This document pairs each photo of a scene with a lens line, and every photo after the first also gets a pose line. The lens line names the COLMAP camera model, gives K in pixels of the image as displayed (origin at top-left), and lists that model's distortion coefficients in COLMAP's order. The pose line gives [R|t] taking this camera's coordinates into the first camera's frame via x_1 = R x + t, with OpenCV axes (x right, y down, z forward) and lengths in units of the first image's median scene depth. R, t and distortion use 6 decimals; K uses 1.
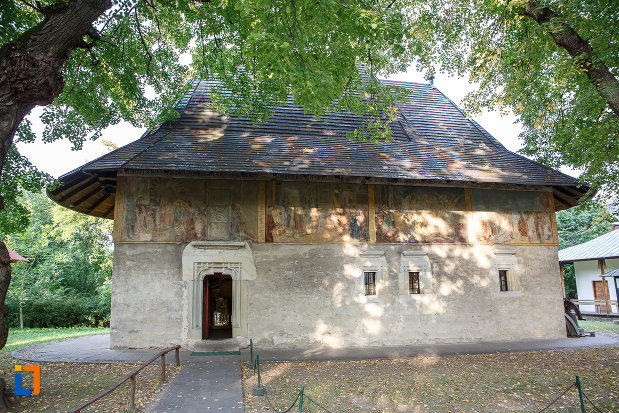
lens RADIAL K [[424.9, 0, 312.9], [0, 424.9, 202.6], [0, 0, 1]] dist [-0.114885, 0.001384]
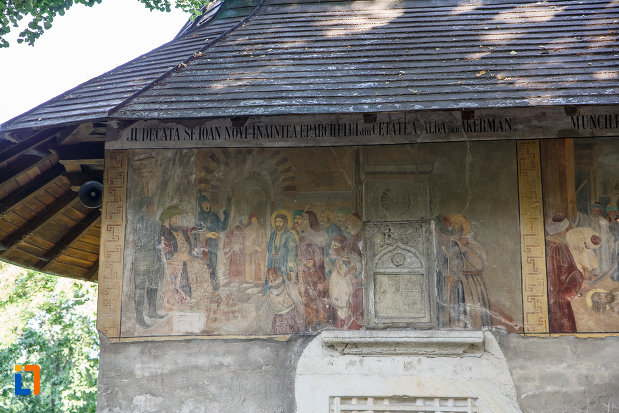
lens RADIAL K [[1122.8, 0, 299.2], [0, 1122.8, 183.3], [0, 0, 1]] dist [0.106515, 0.000000]
pose [[0.948833, -0.056629, -0.310659, -0.021387], [0.037175, 0.996979, -0.068195, 0.032397], [0.313582, 0.053157, 0.948072, 0.136539]]
